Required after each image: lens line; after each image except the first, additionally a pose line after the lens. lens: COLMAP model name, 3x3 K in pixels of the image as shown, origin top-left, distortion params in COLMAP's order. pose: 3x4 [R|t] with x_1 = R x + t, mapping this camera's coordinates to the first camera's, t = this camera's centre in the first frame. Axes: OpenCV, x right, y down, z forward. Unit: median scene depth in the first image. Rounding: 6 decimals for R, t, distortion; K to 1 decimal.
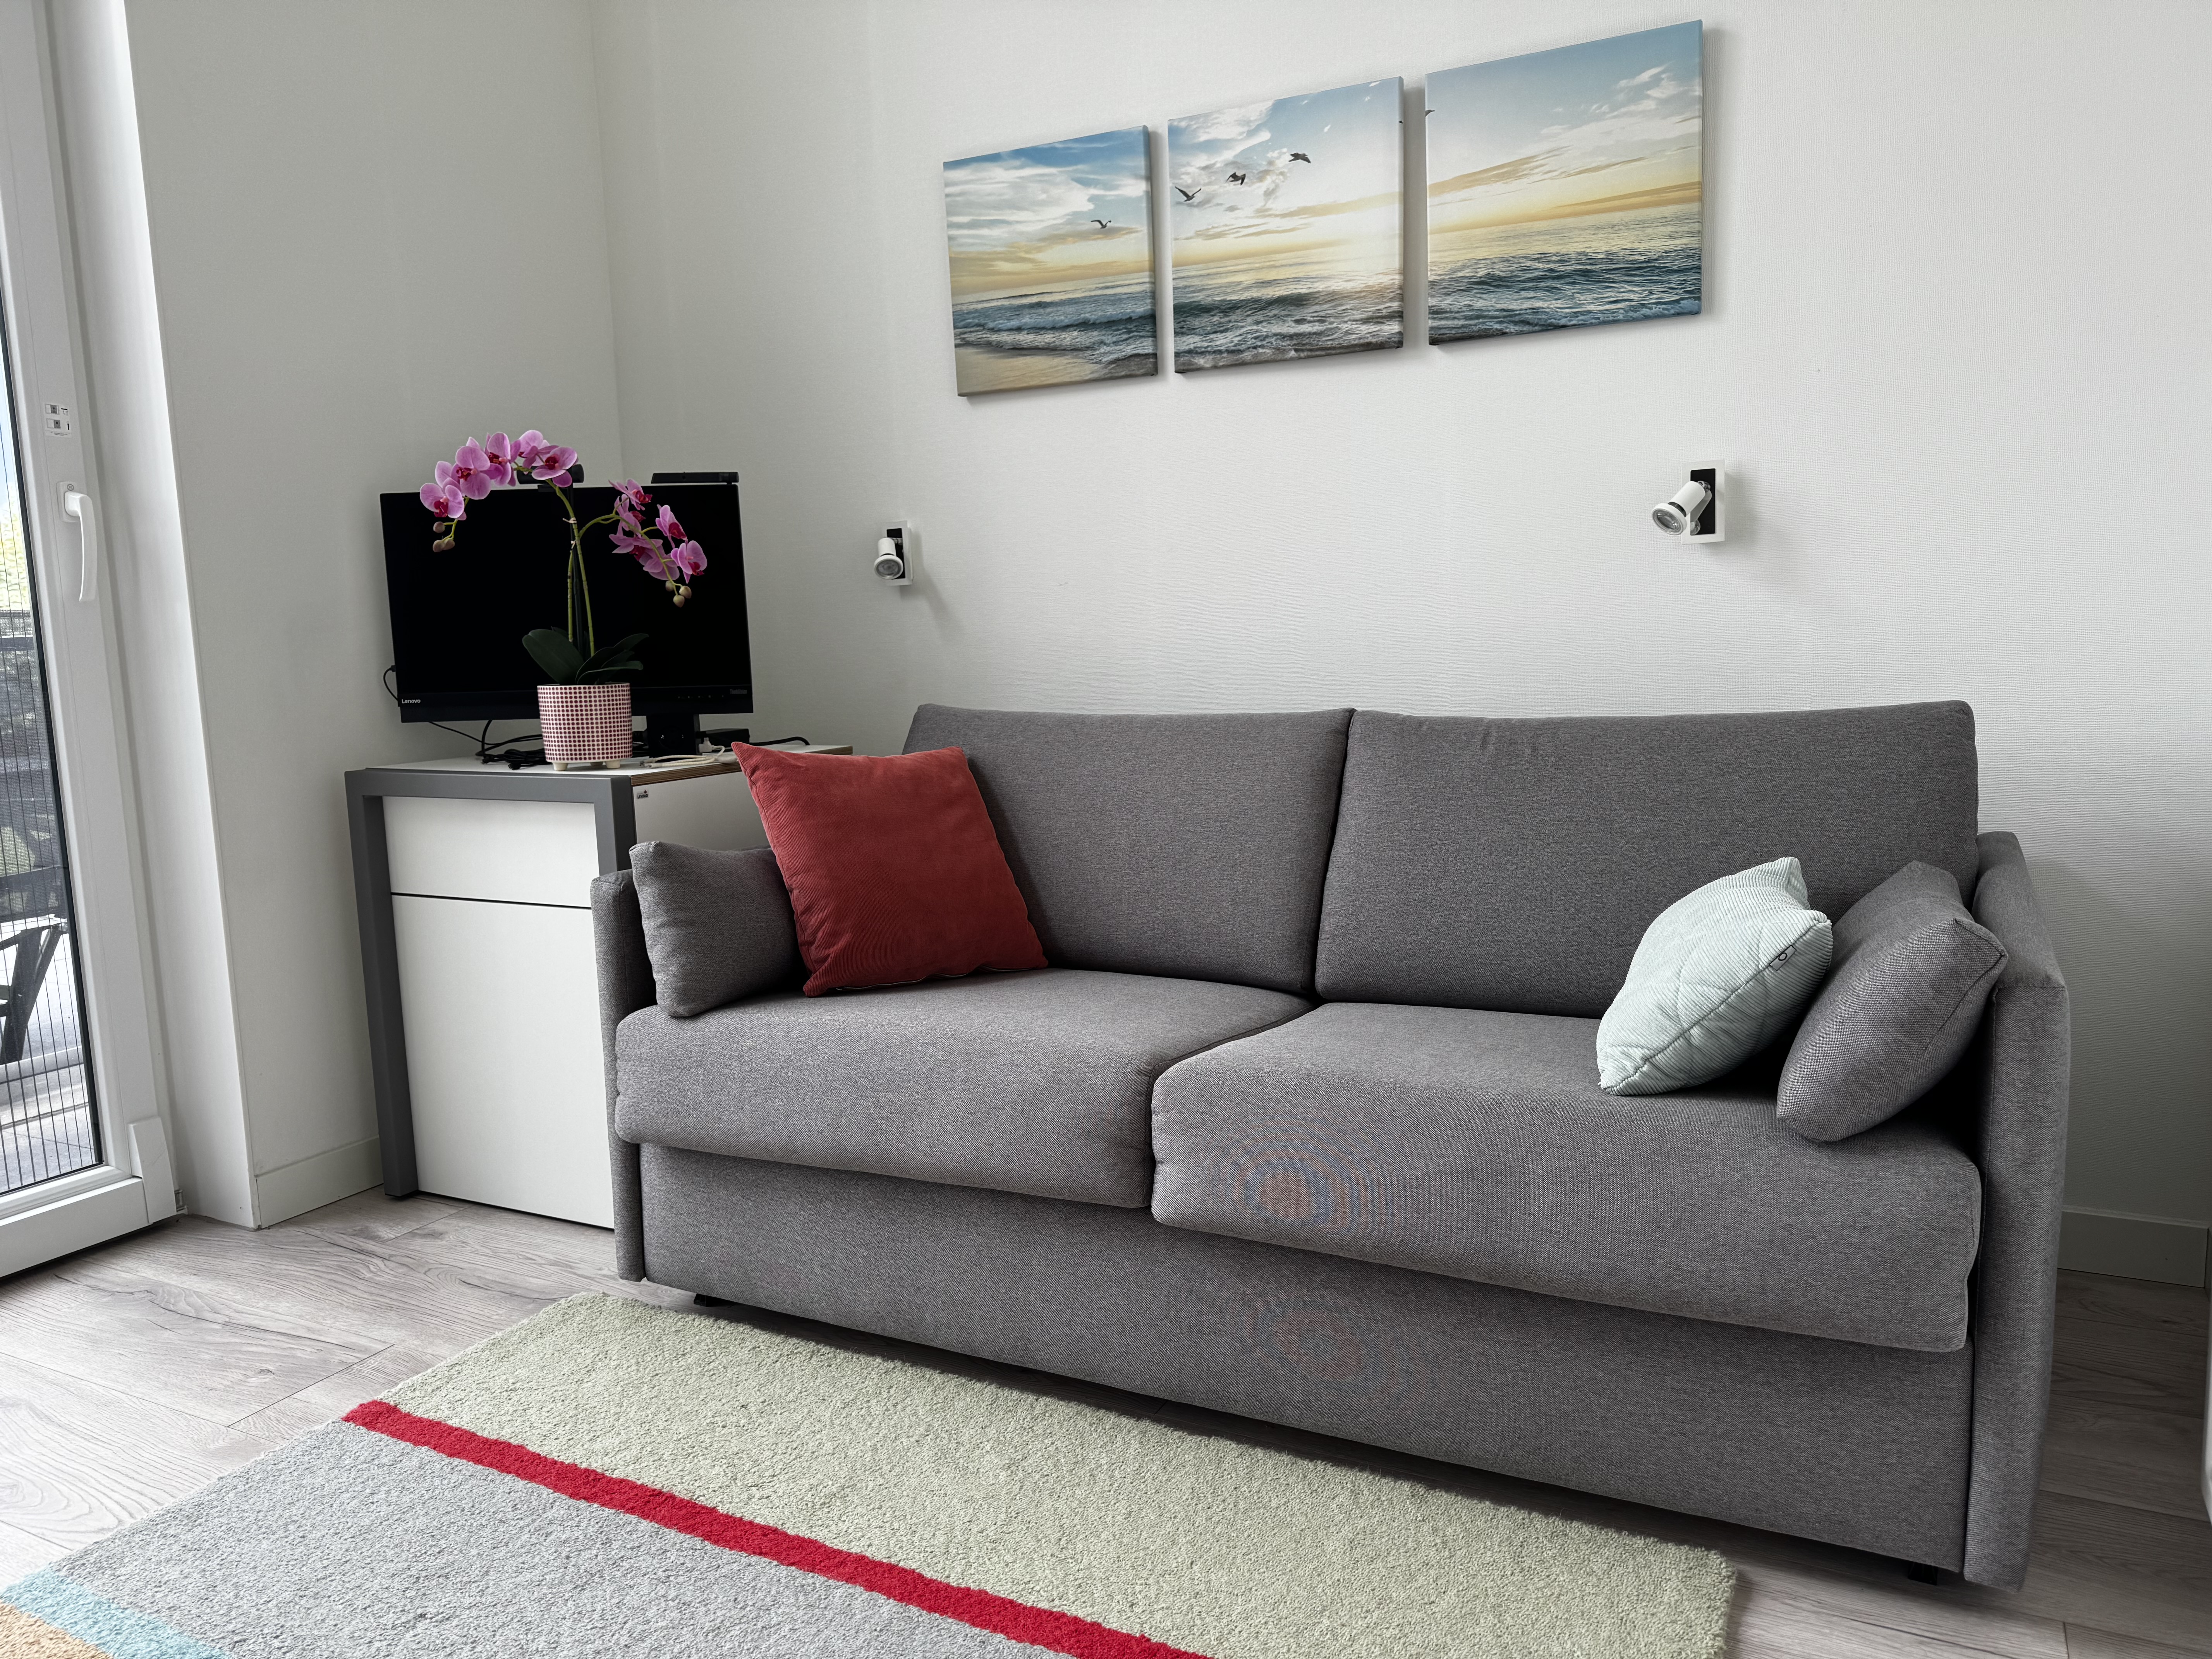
lens RADIAL K [[1591.7, 0, 1106.0], [0, 1591.7, 829.5], [0, 0, 1]] dist [0.123951, -0.206003]
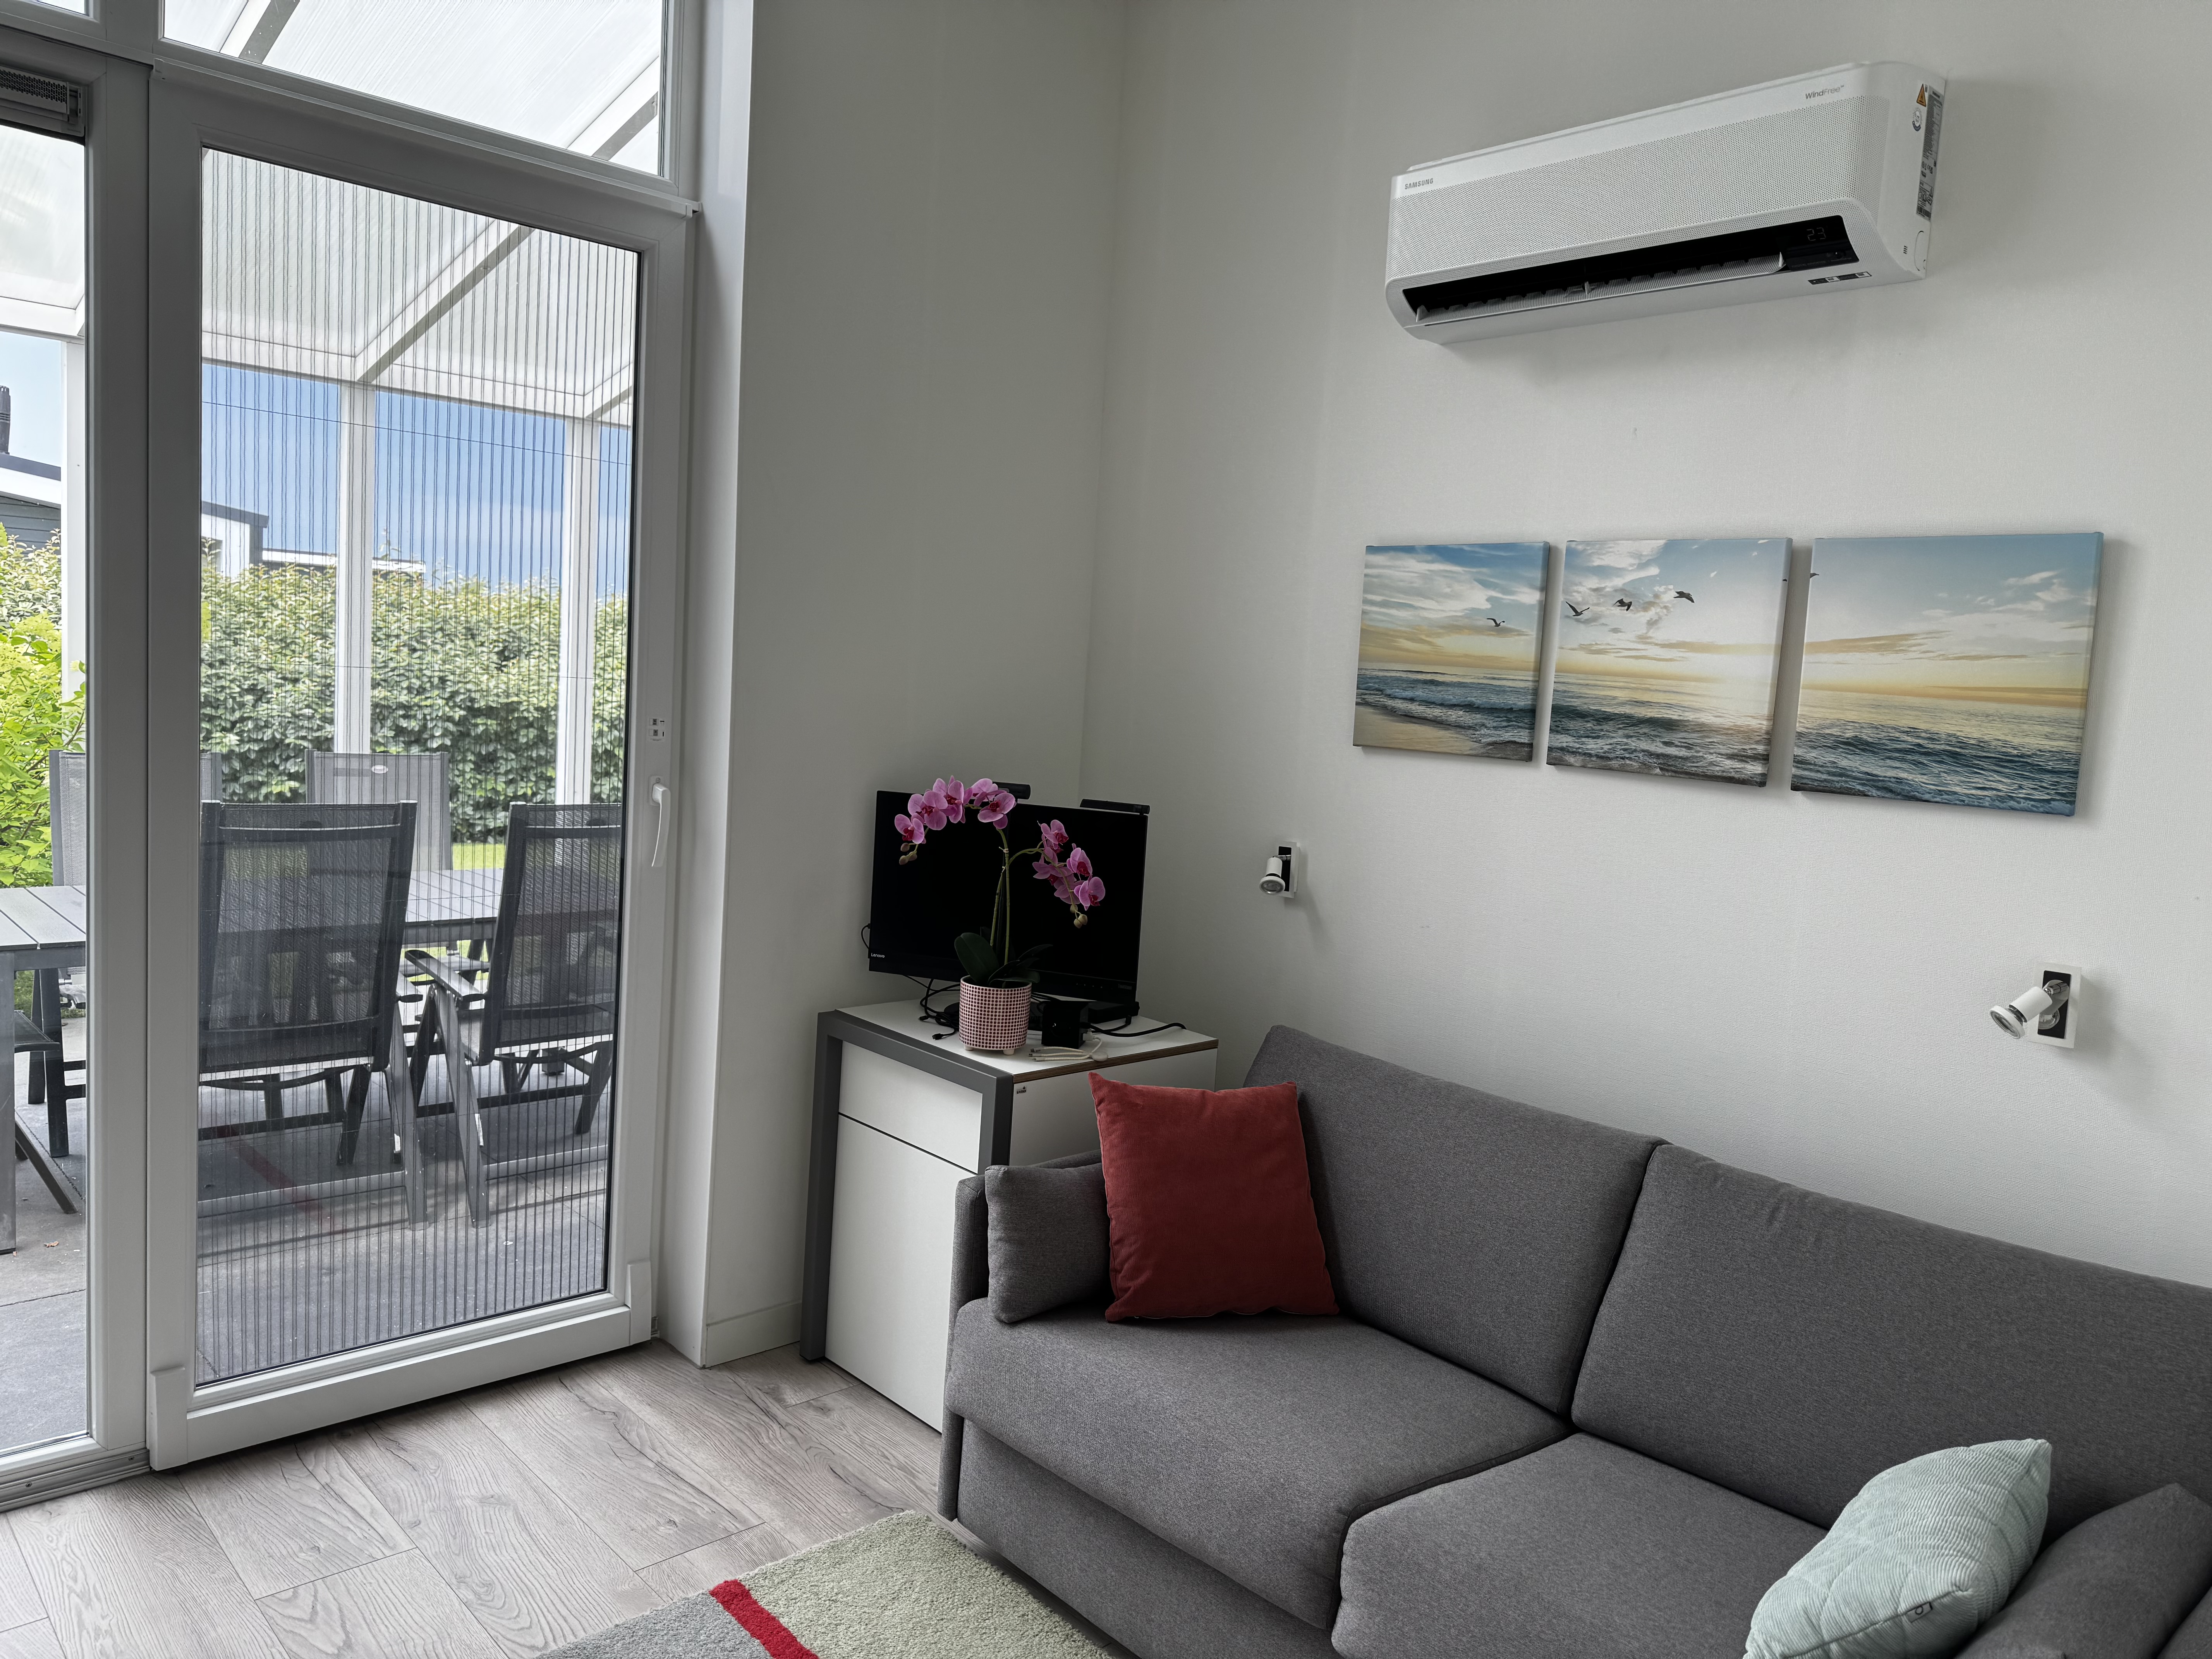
lens RADIAL K [[1569.8, 0, 1060.7], [0, 1569.8, 816.3], [0, 0, 1]] dist [0.077272, -0.108496]
pose [[0.934201, 0.119725, -0.336057, 0.109568], [-0.137476, 0.990067, -0.029443, -0.193418], [0.329194, 0.073706, 0.941381, -0.112870]]
